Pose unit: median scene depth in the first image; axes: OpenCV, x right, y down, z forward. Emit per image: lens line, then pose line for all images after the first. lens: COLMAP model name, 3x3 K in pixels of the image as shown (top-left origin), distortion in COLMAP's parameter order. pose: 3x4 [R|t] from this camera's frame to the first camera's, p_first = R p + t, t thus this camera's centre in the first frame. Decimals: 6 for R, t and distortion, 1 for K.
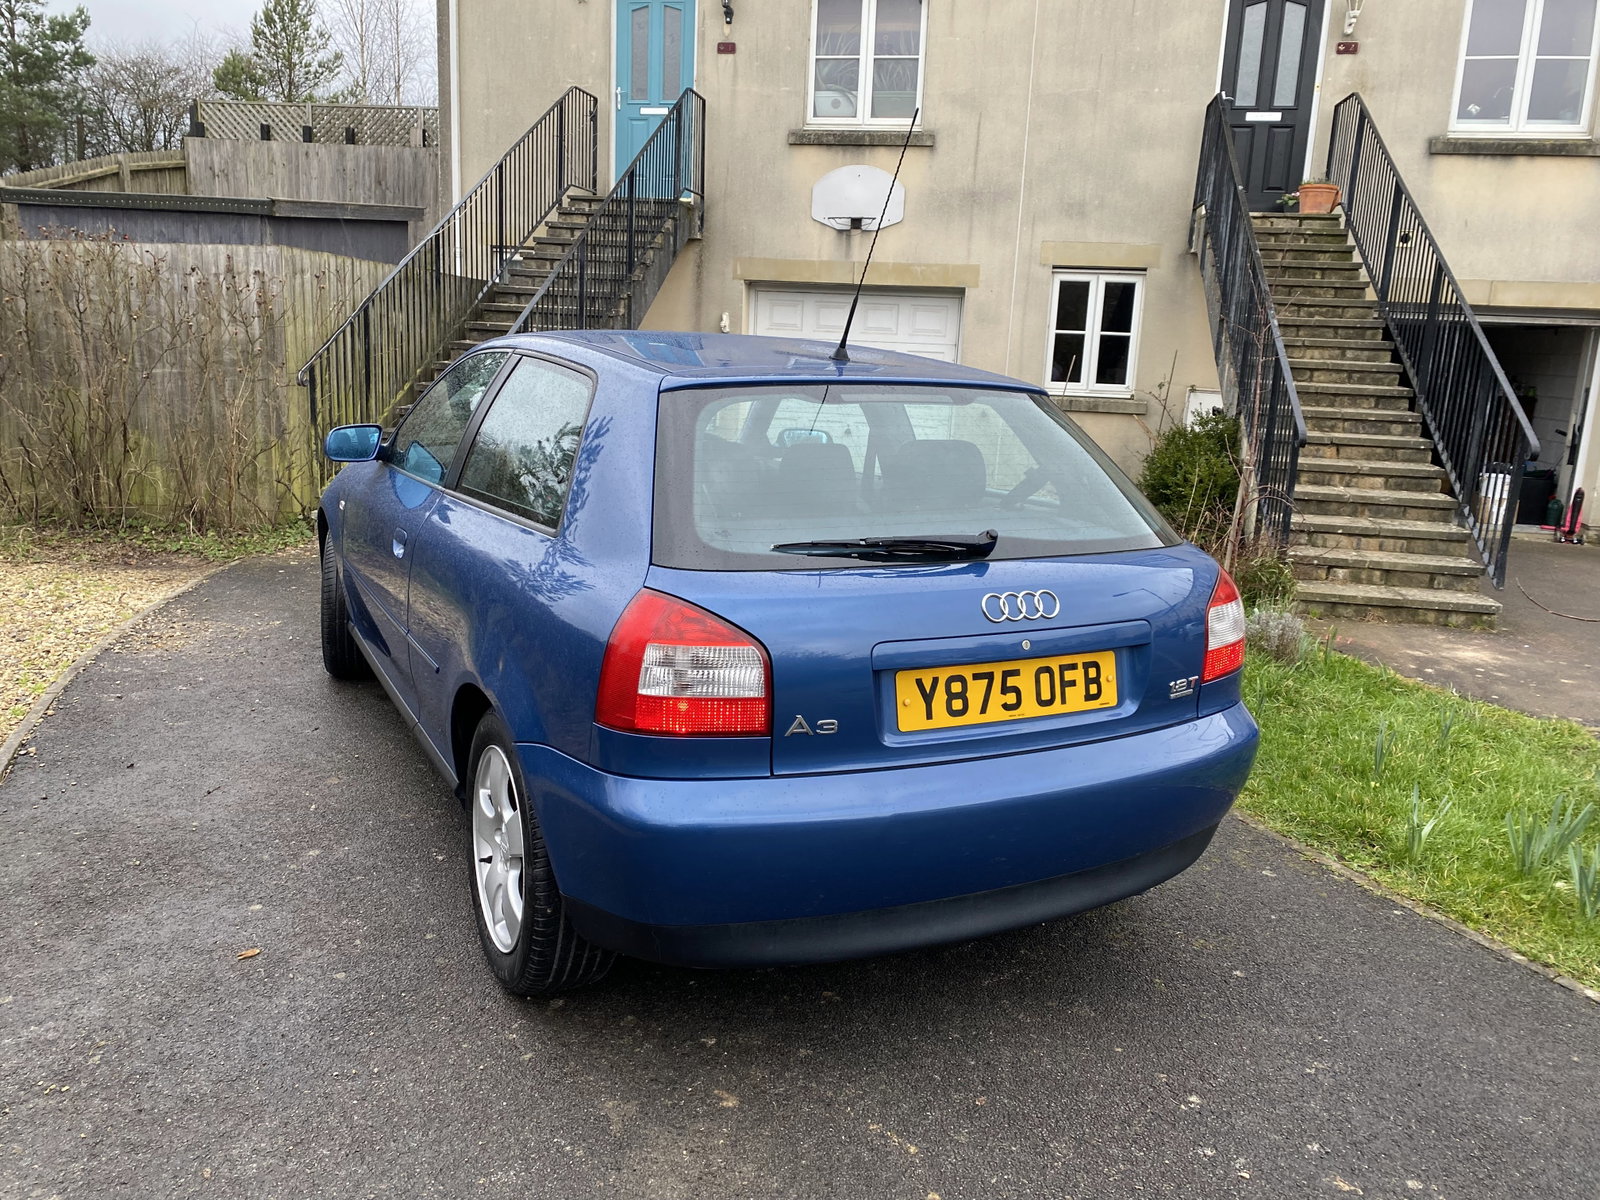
lens RADIAL K [[1202.2, 0, 800.0], [0, 1202.2, 600.0], [0, 0, 1]] dist [0.026985, -0.010389]
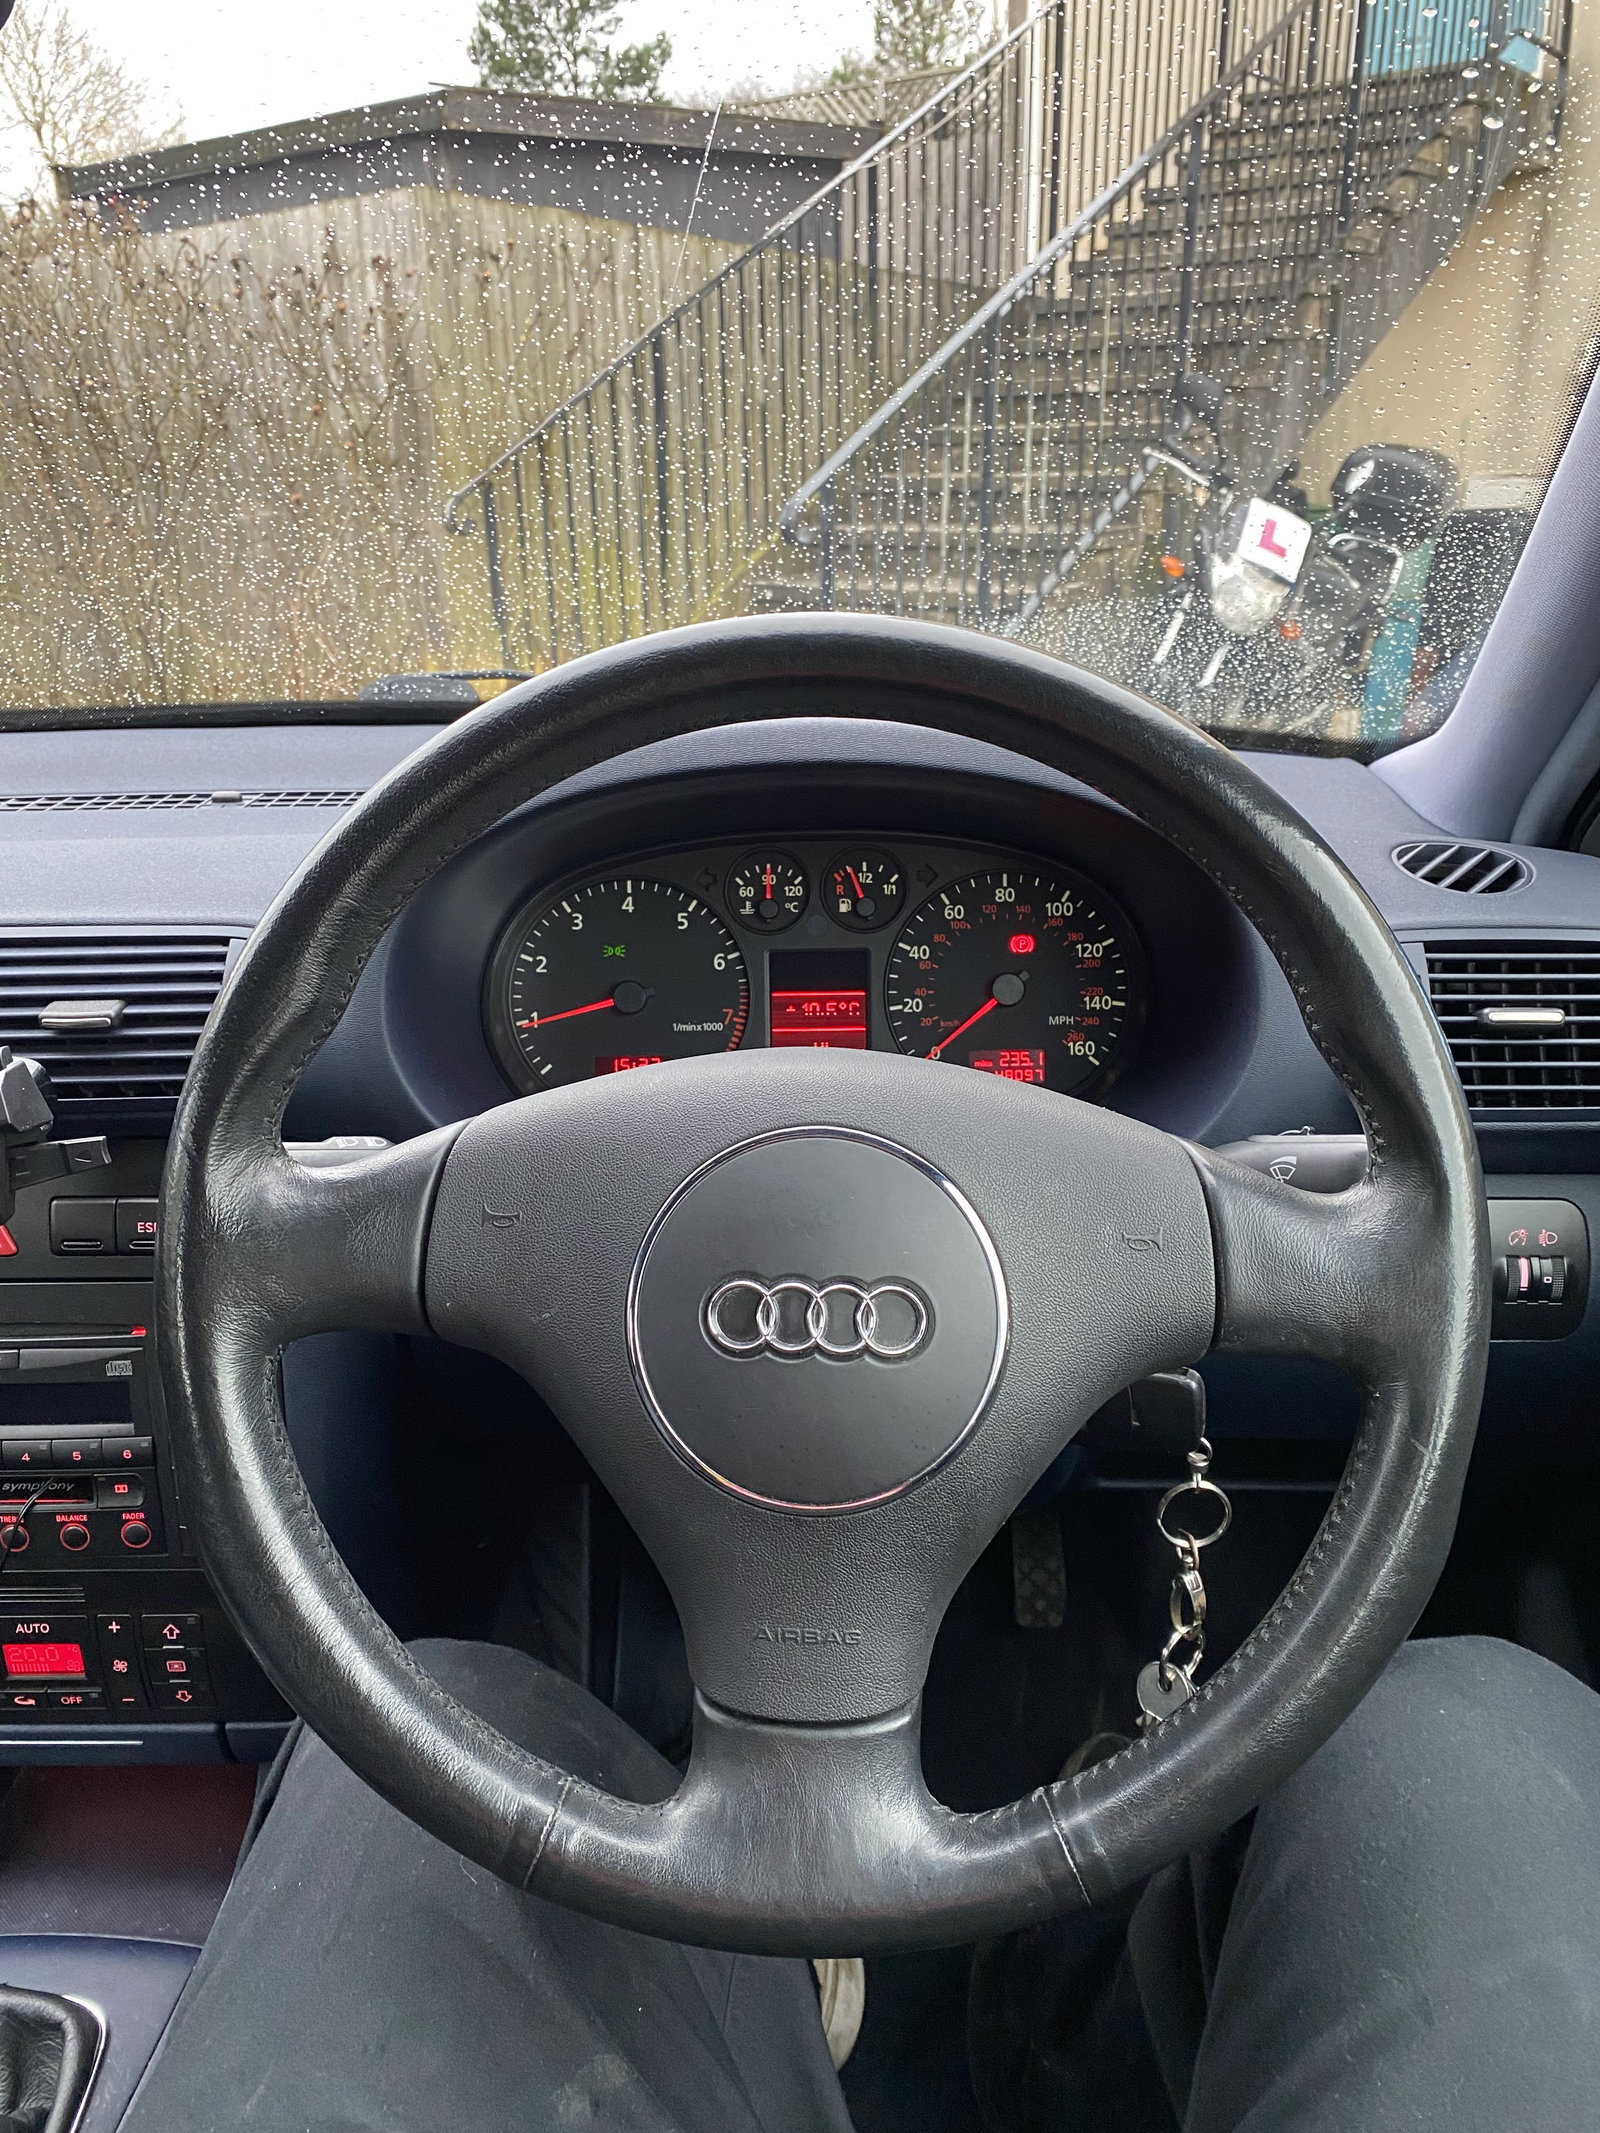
lens RADIAL K [[1631.9, 0, 811.4], [0, 1631.9, 1046.9], [0, 0, 1]] dist [0.000140, -0.010266]
pose [[0.877143, 0.107142, -0.468124, -0.009377], [-0.054906, 0.990776, 0.123885, -0.046934], [0.477080, -0.082962, 0.874936, 0.336954]]
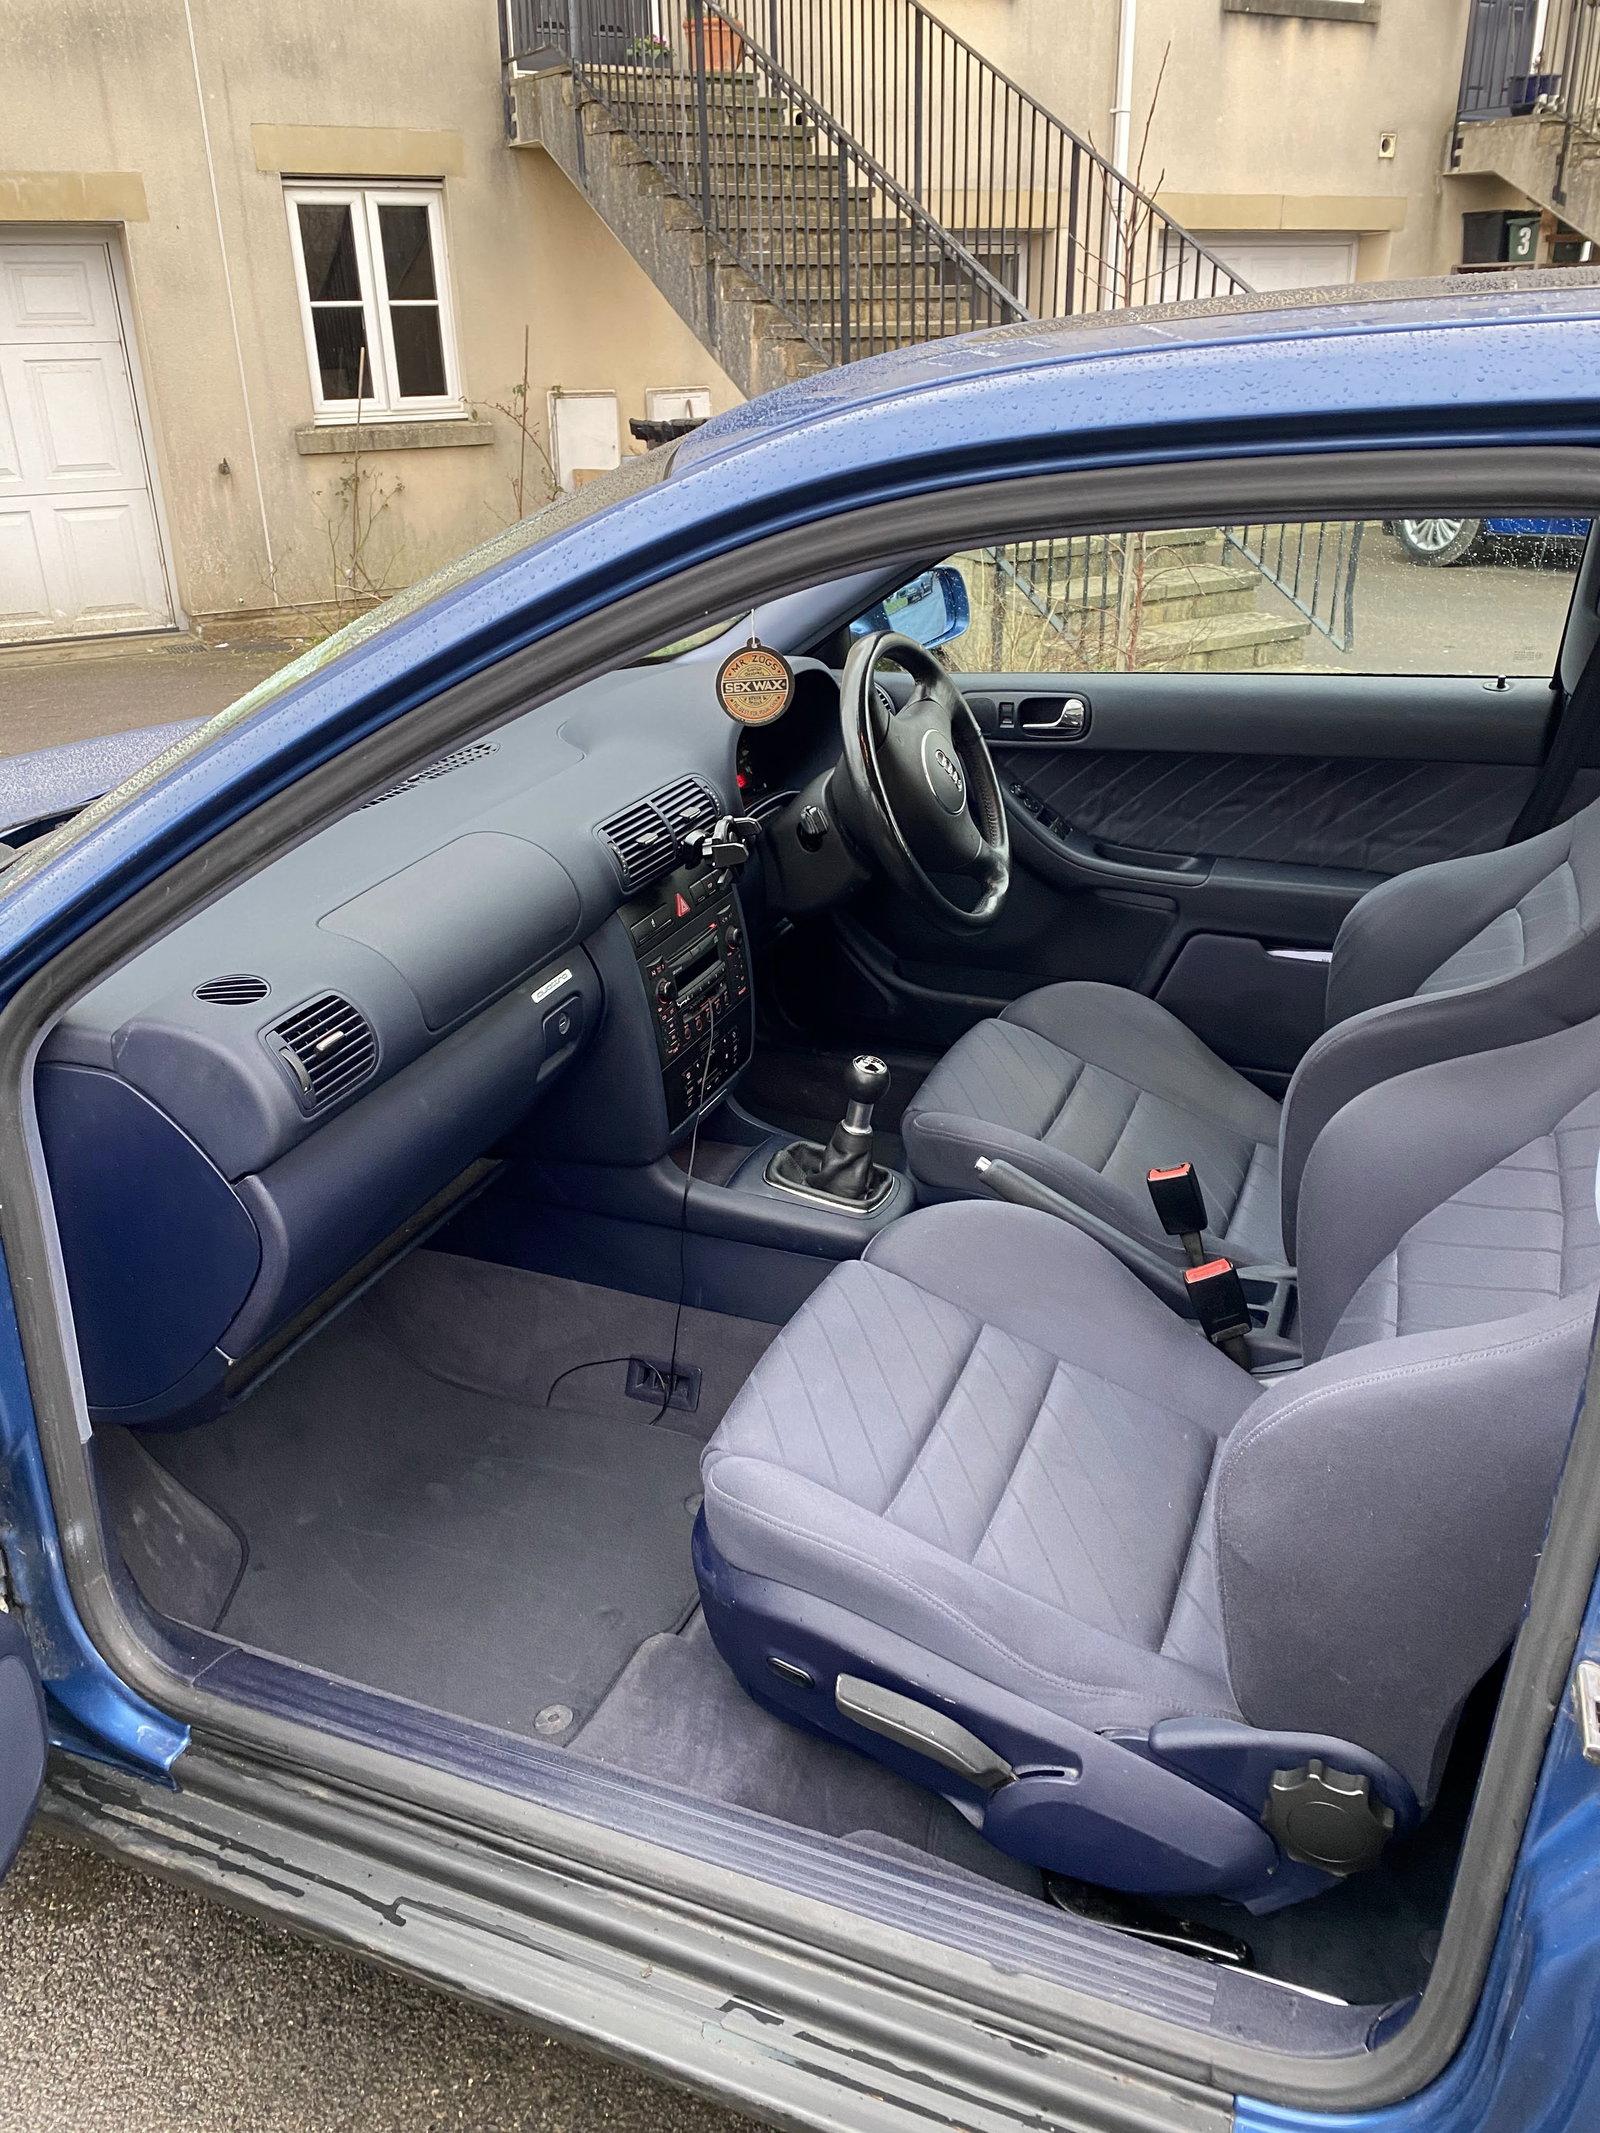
lens RADIAL K [[1602.7, 0, 800.0], [0, 1602.7, 1066.5], [0, 0, 1]] dist [0.026985, -0.010389]
pose [[0.779948, -0.314165, 0.541278, -0.138828], [0.188605, 0.942658, 0.275363, -0.056410], [-0.596749, -0.112681, 0.794477, 0.245227]]
